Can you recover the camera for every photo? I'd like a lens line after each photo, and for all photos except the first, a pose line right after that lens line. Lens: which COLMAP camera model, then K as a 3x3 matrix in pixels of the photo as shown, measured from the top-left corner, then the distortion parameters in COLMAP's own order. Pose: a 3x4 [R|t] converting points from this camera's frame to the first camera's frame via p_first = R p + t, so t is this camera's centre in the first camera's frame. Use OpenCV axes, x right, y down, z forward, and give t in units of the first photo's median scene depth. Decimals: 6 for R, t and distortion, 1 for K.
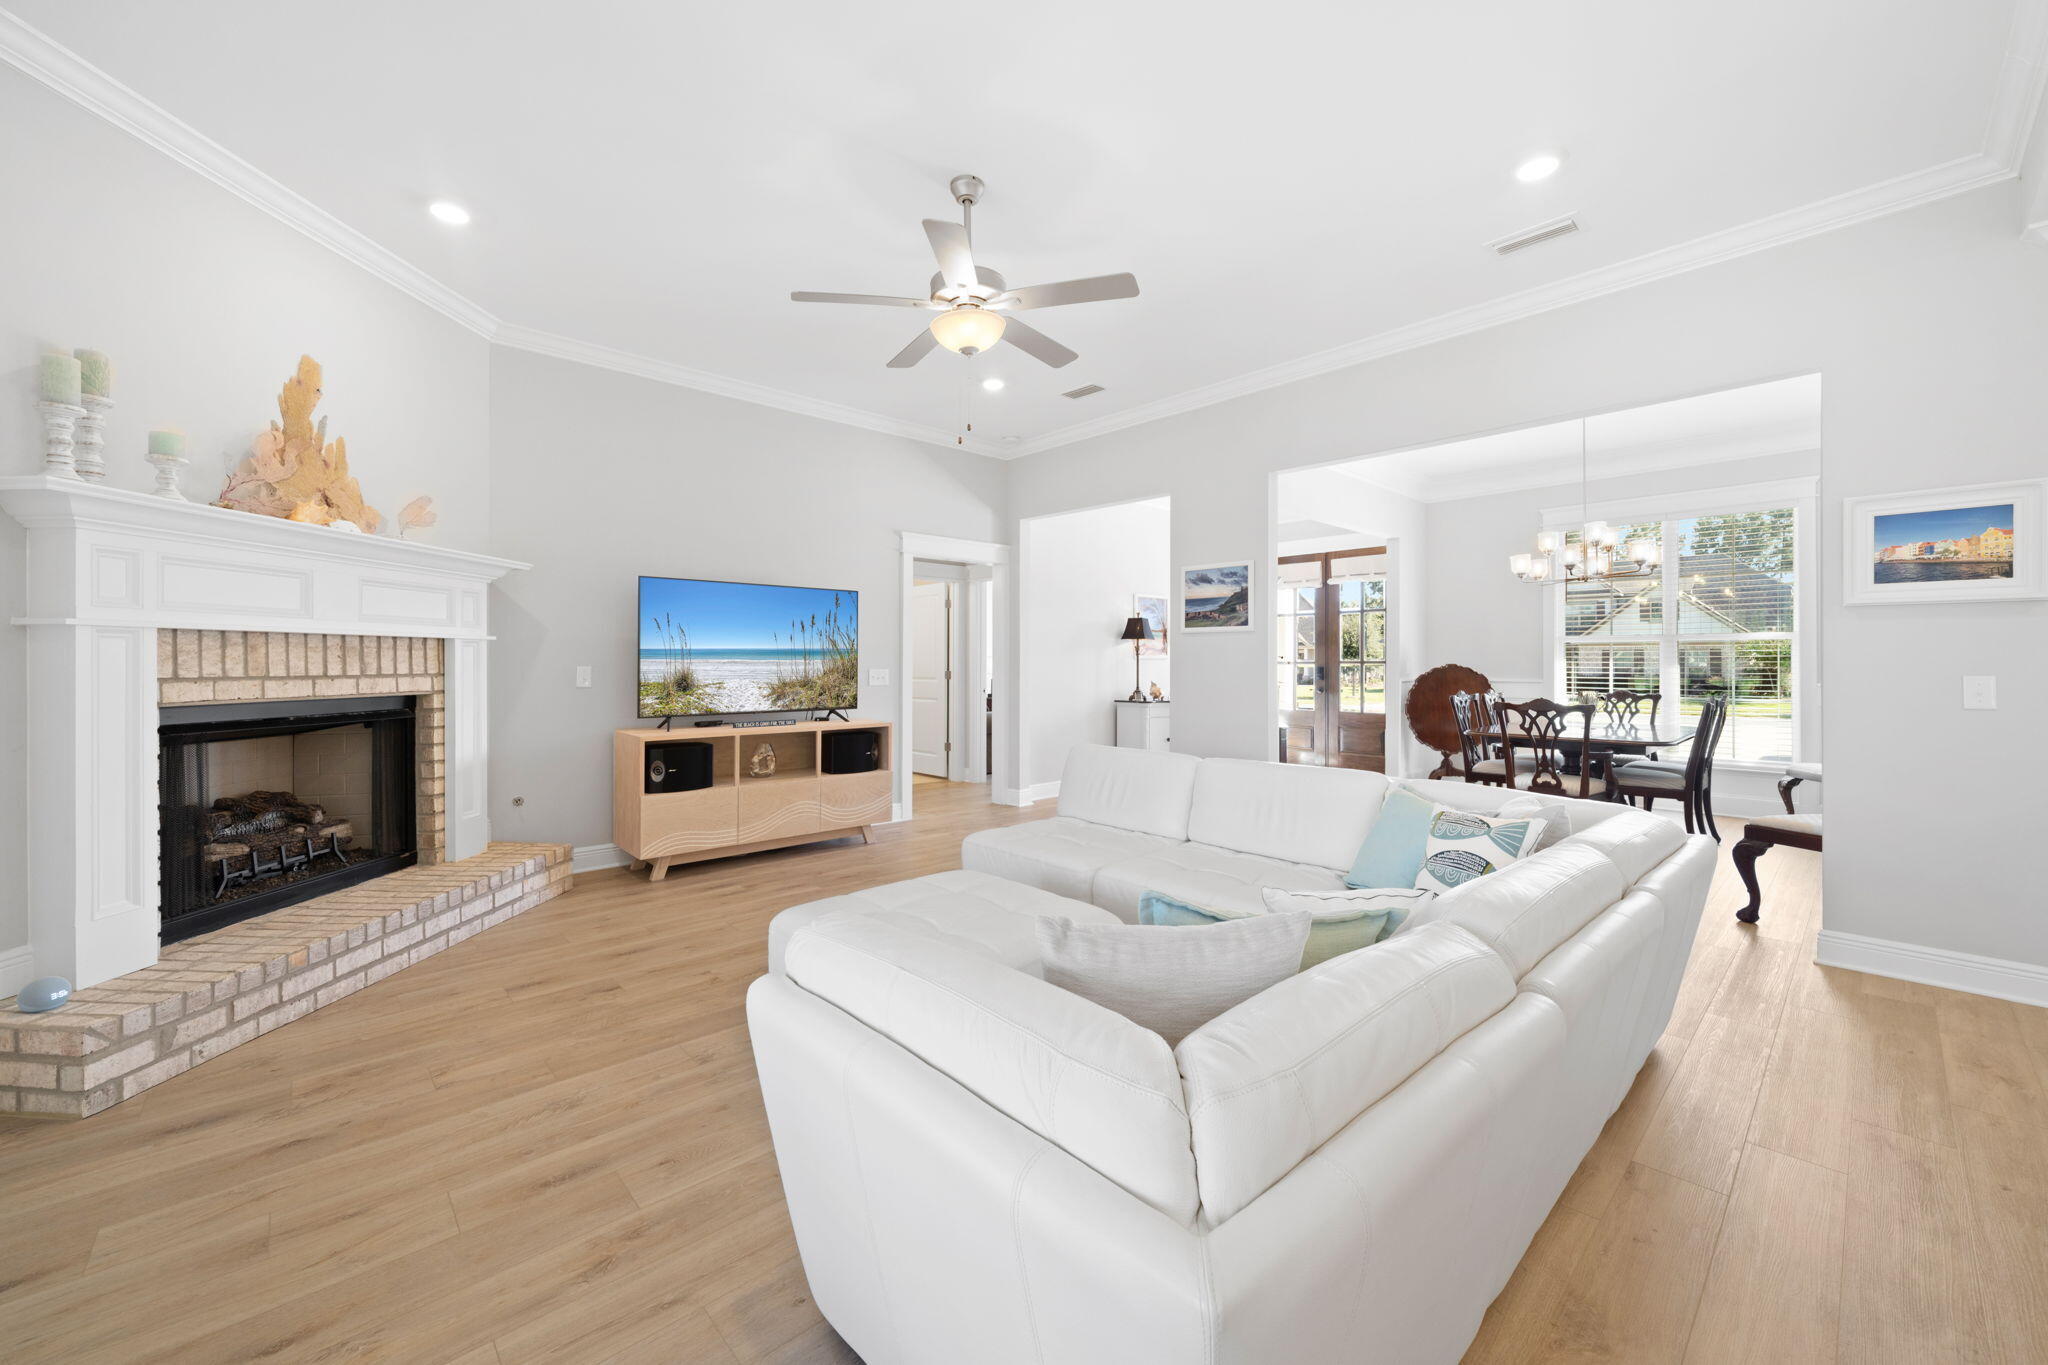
lens RADIAL K [[796.2, 0, 1004.3], [0, 796.2, 659.9], [0, 0, 1]] dist [-0.002255, -0.000132]
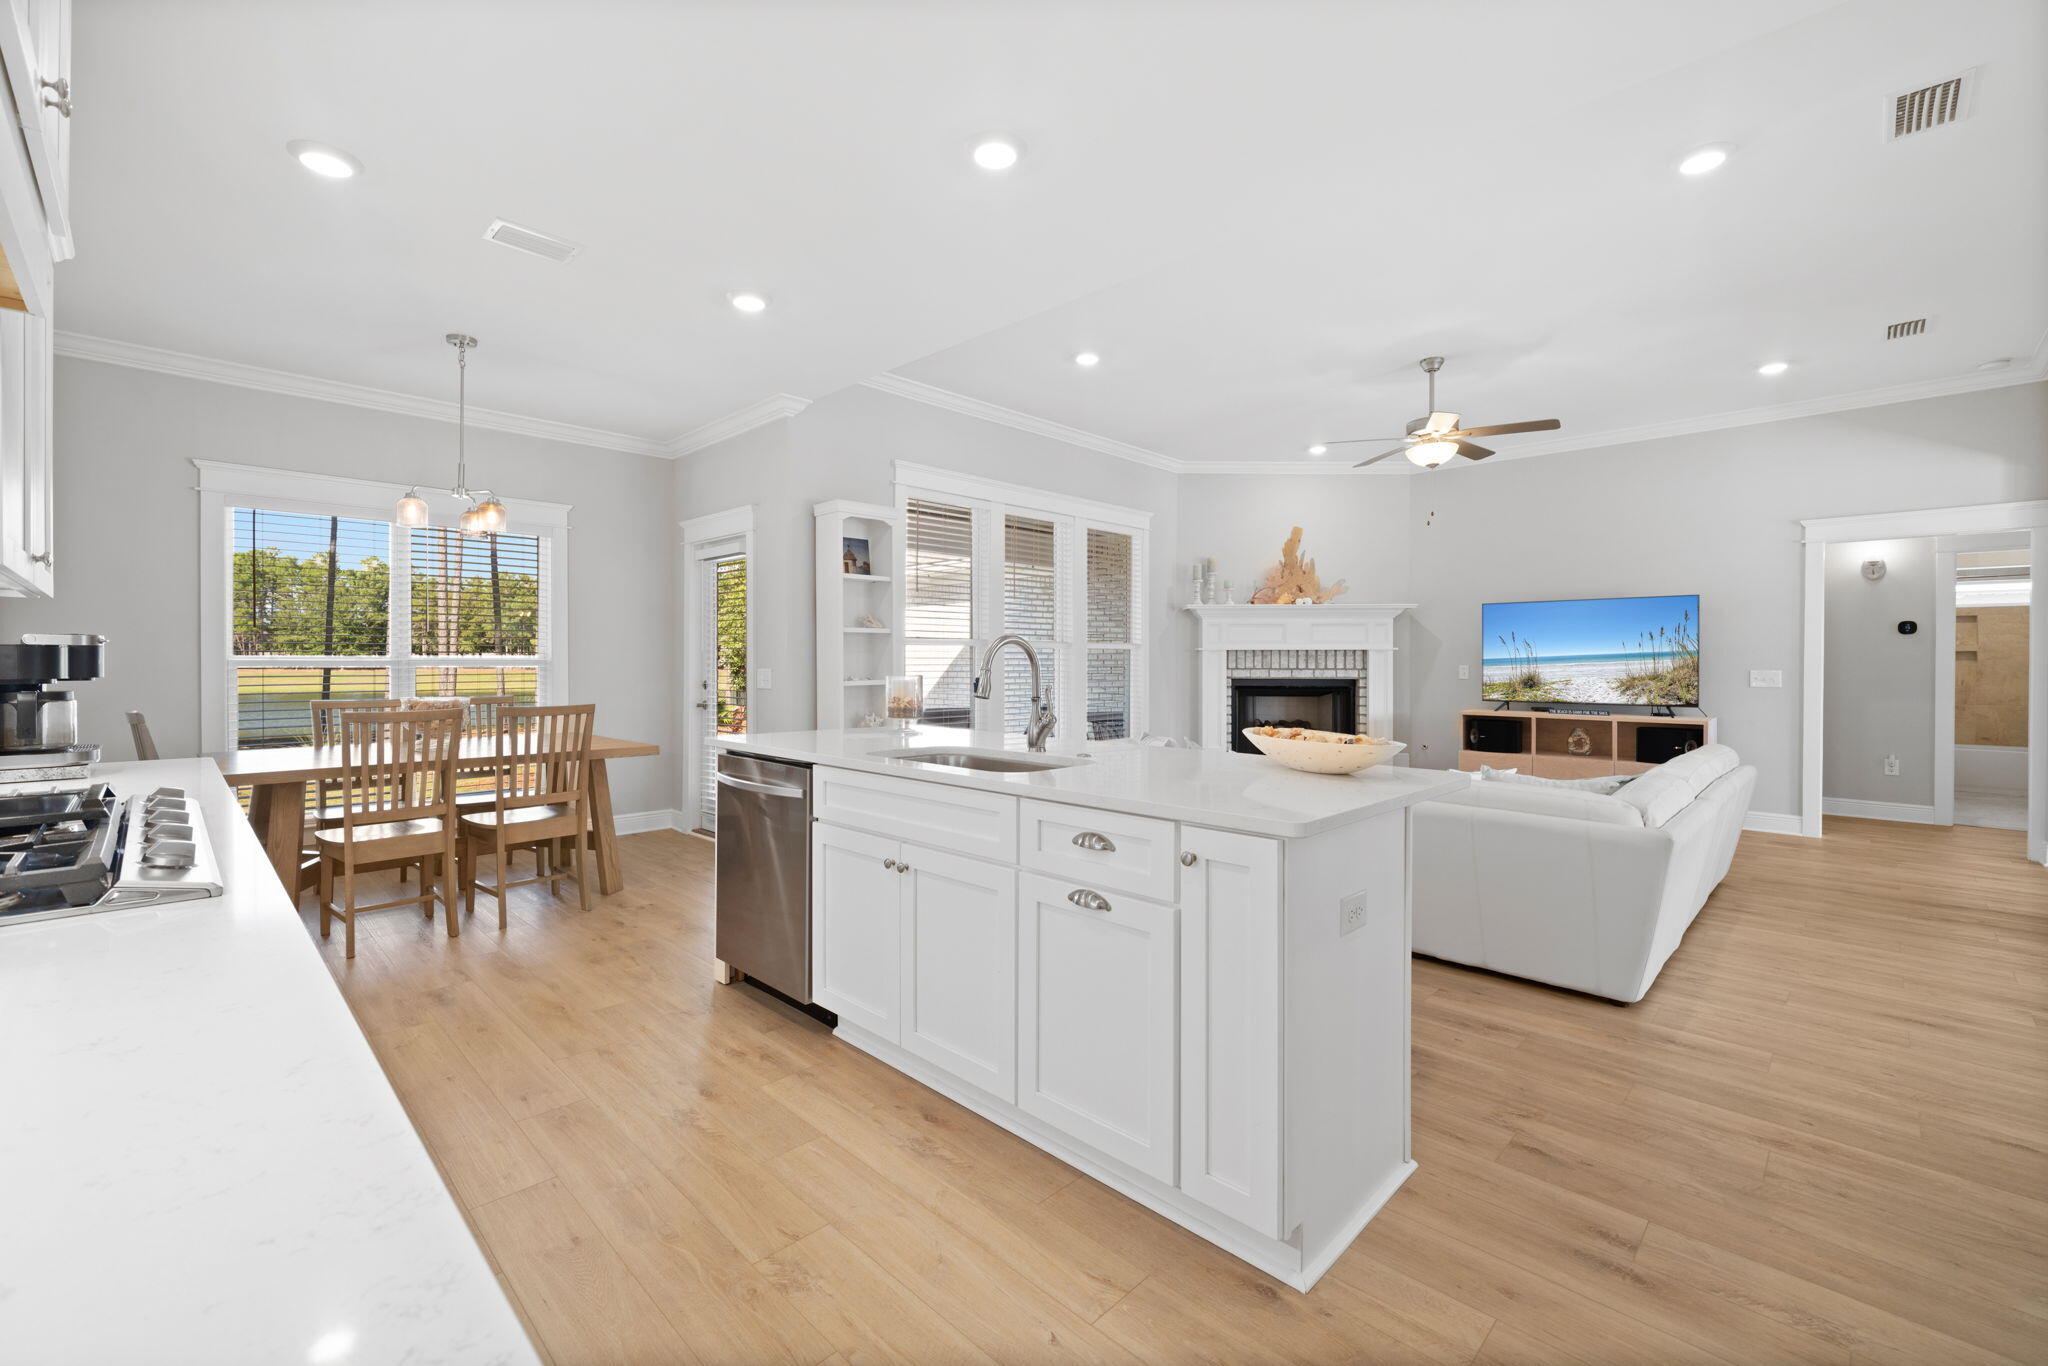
lens RADIAL K [[856.8, 0, 1026.0], [0, 856.8, 664.3], [0, 0, 1]] dist [0.002228, 0.000549]
pose [[0.060091, 0.003002, -0.998188, 1.428429], [0.001596, 0.999994, 0.003103, -0.000890], [0.998192, -0.001780, 0.060086, 0.082849]]
